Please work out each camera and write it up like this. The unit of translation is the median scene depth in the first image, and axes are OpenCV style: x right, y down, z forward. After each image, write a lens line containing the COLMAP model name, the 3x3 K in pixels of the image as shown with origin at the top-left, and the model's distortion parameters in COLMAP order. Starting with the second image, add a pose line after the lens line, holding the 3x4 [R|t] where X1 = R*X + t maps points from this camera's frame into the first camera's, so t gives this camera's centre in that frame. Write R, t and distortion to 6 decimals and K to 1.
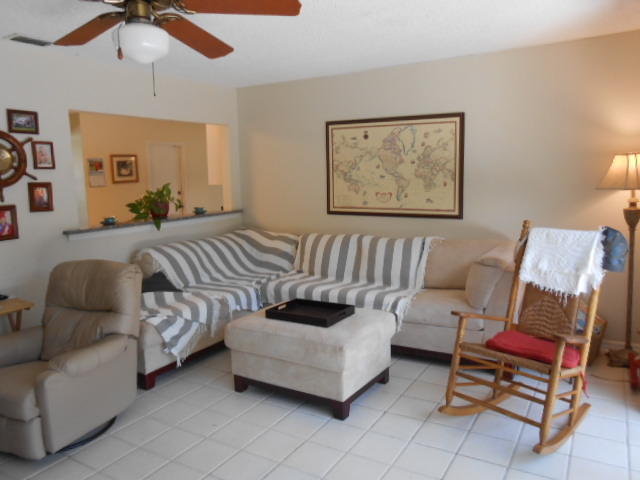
lens RADIAL K [[495.8, 0, 322.9], [0, 495.8, 238.9], [0, 0, 1]] dist [-0.039906, 0.049989]
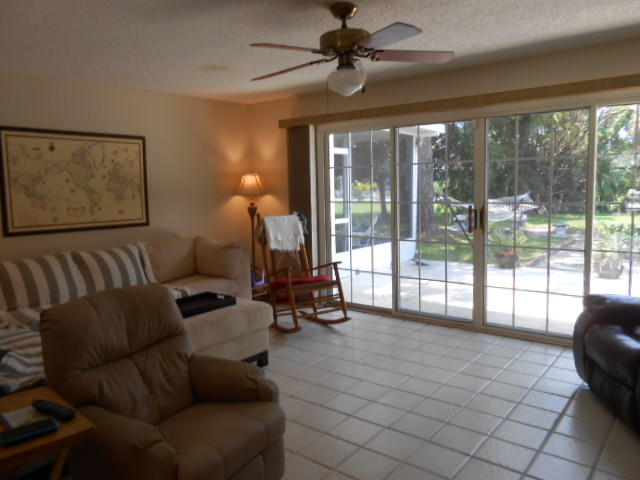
lens RADIAL K [[495.8, 0, 322.9], [0, 495.8, 238.9], [0, 0, 1]] dist [-0.039906, 0.049989]
pose [[0.138265, -0.087892, 0.986488, -0.794369], [0.156729, 0.985445, 0.065832, -0.019507], [-0.977915, 0.145509, 0.150028, 0.393501]]
